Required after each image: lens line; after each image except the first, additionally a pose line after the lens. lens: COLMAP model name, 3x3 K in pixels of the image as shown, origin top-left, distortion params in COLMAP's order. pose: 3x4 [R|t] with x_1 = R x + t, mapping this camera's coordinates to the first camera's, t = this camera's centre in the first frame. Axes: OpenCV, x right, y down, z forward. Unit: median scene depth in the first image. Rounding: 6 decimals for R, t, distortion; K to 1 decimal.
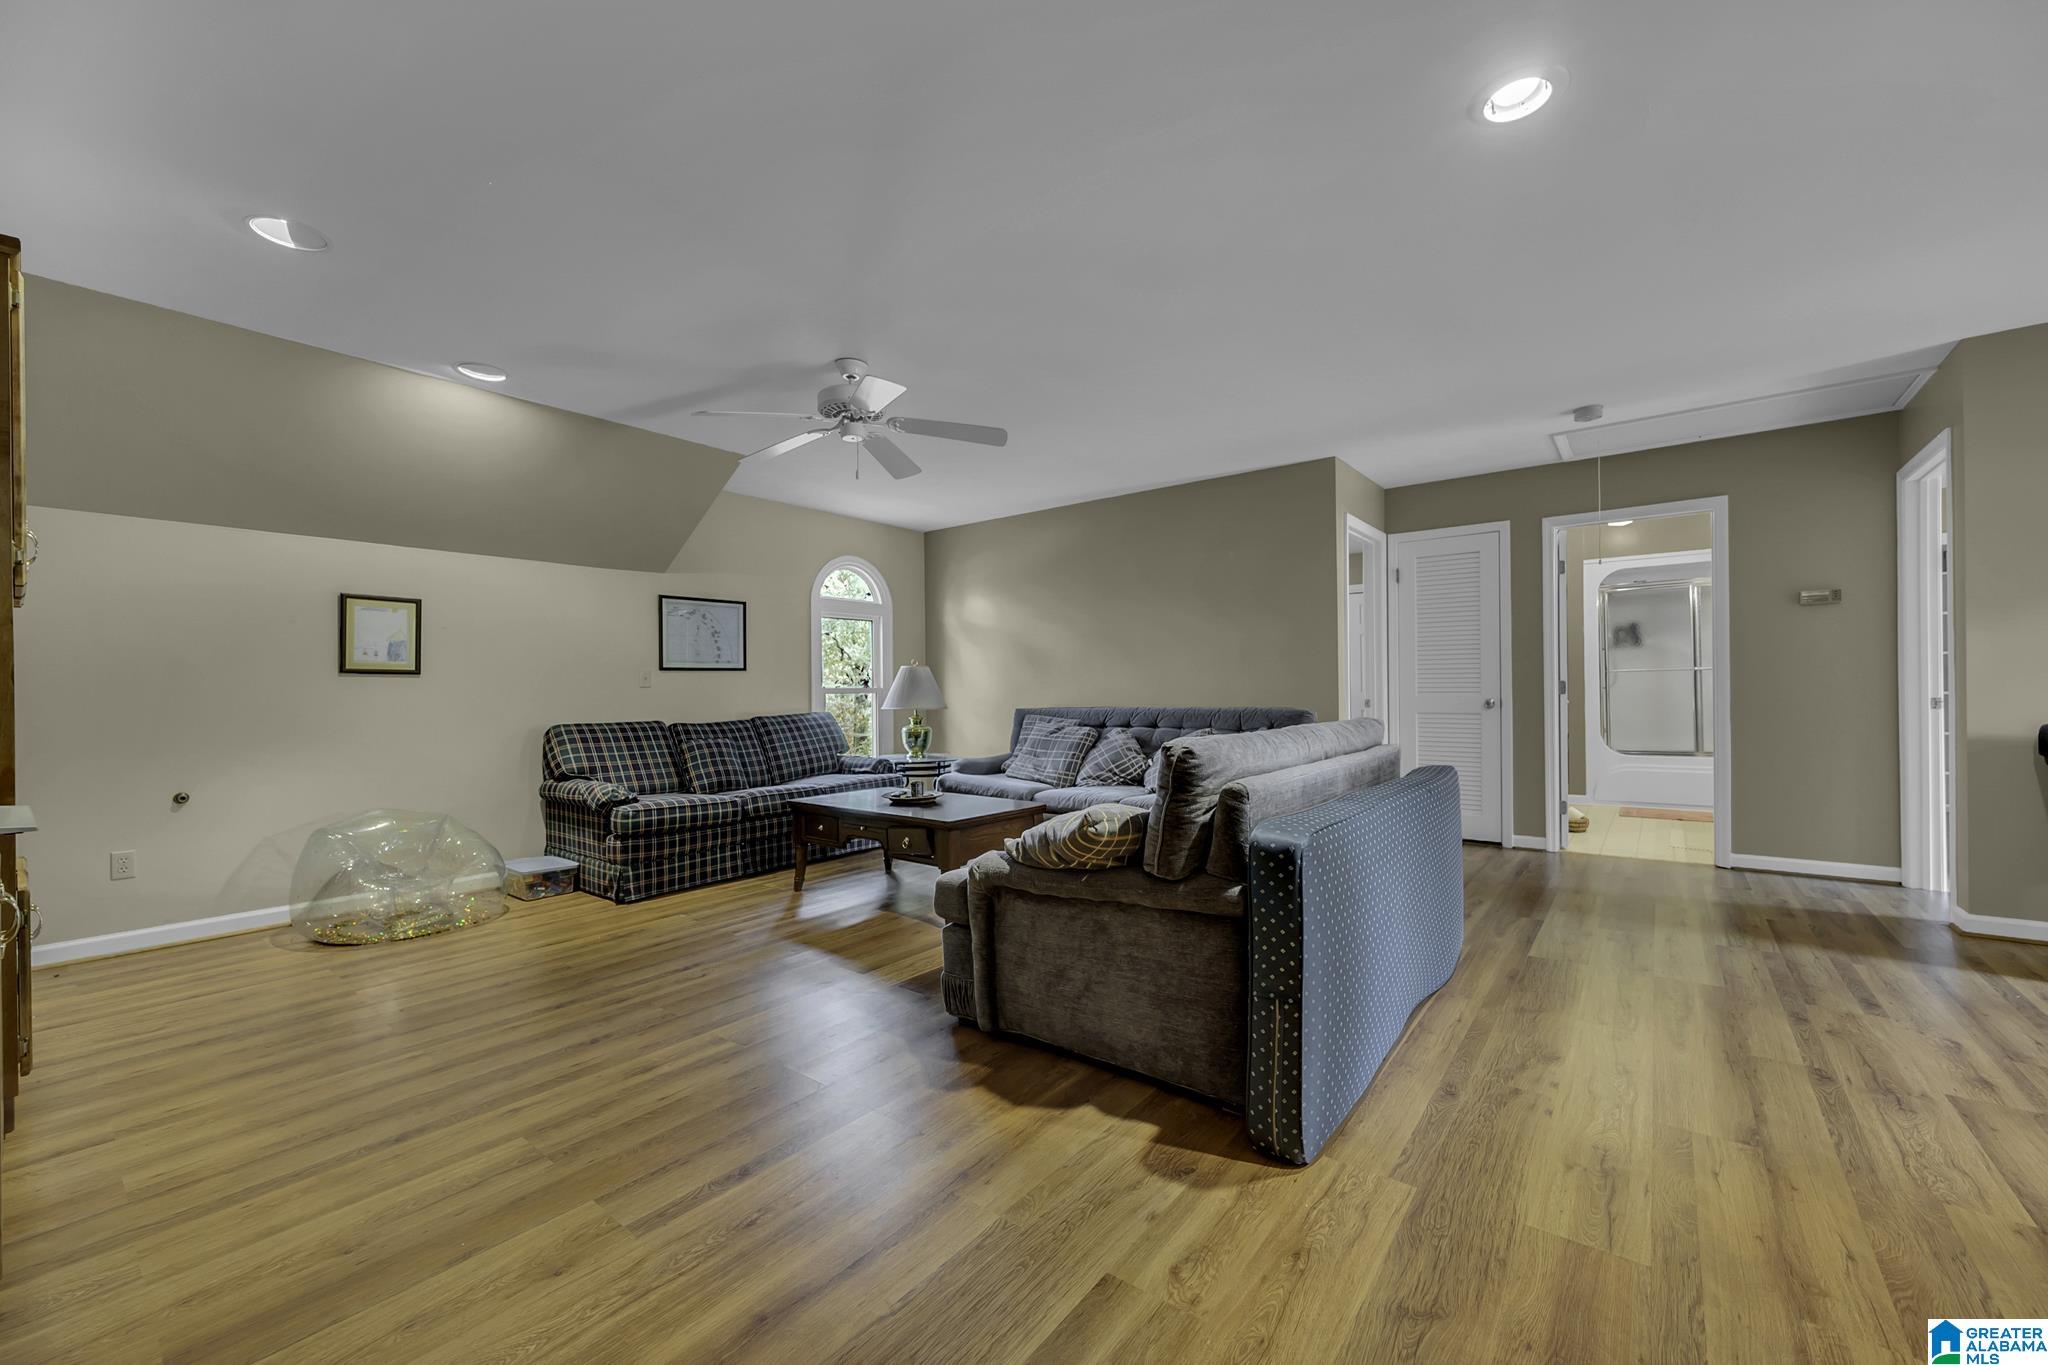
lens RADIAL K [[802.3, 0, 1030.0], [0, 802.3, 683.2], [0, 0, 1]] dist [-0.001960, -0.000041]
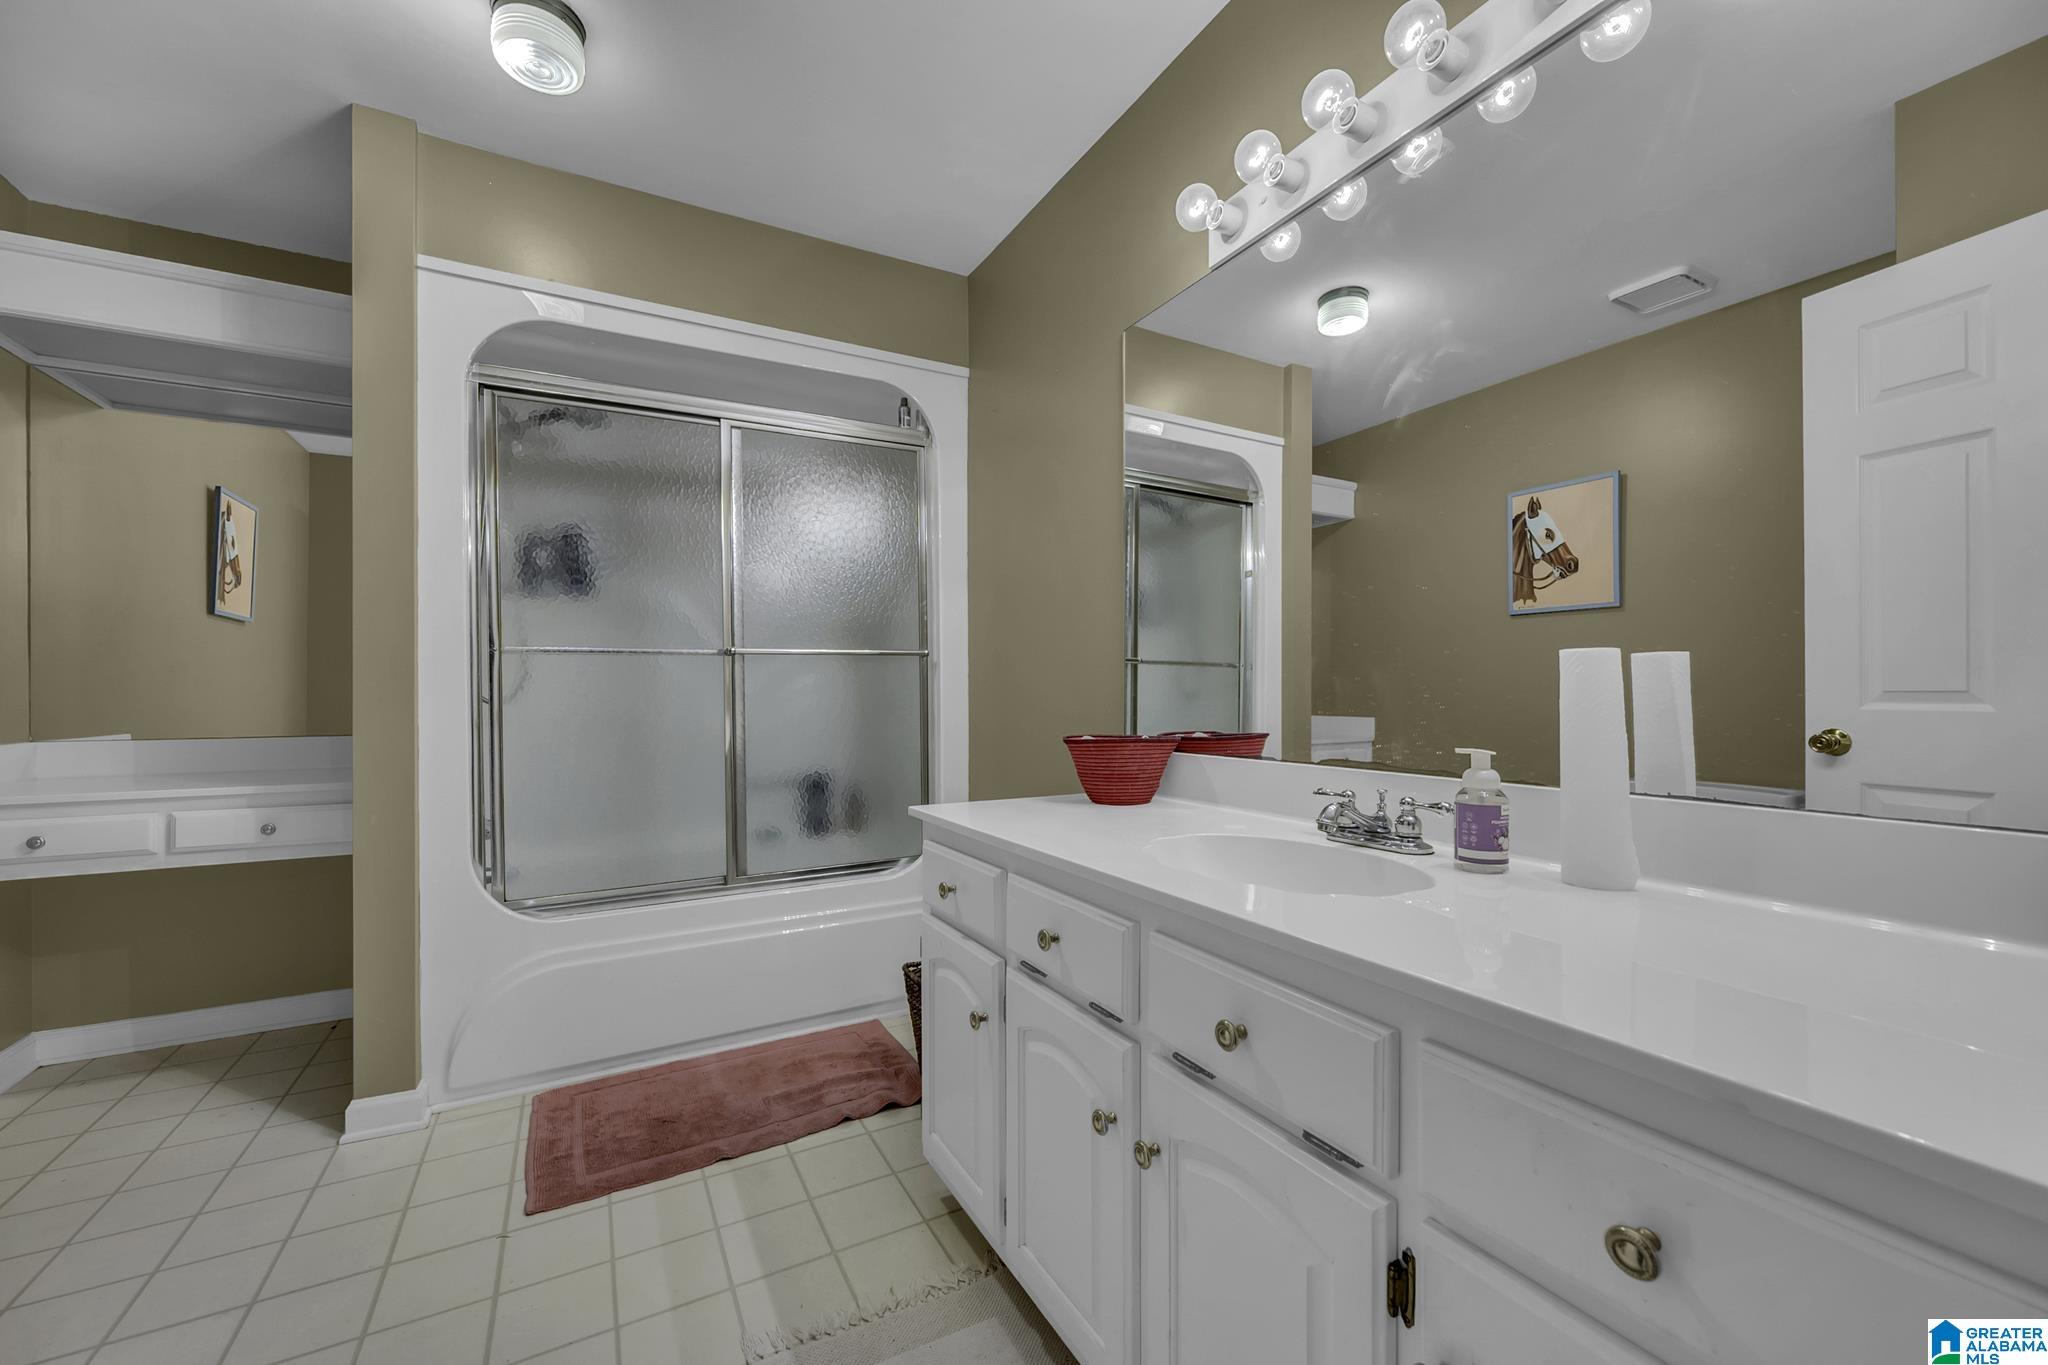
lens RADIAL K [[802.3, 0, 1026.6], [0, 802.3, 686.6], [0, 0, 1]] dist [-0.001960, -0.000041]
pose [[0.362713, 0.018935, 0.931709, 0.489244], [-0.011689, 0.999807, -0.015768, -0.000556], [-0.931828, -0.005172, 0.362864, 0.674593]]
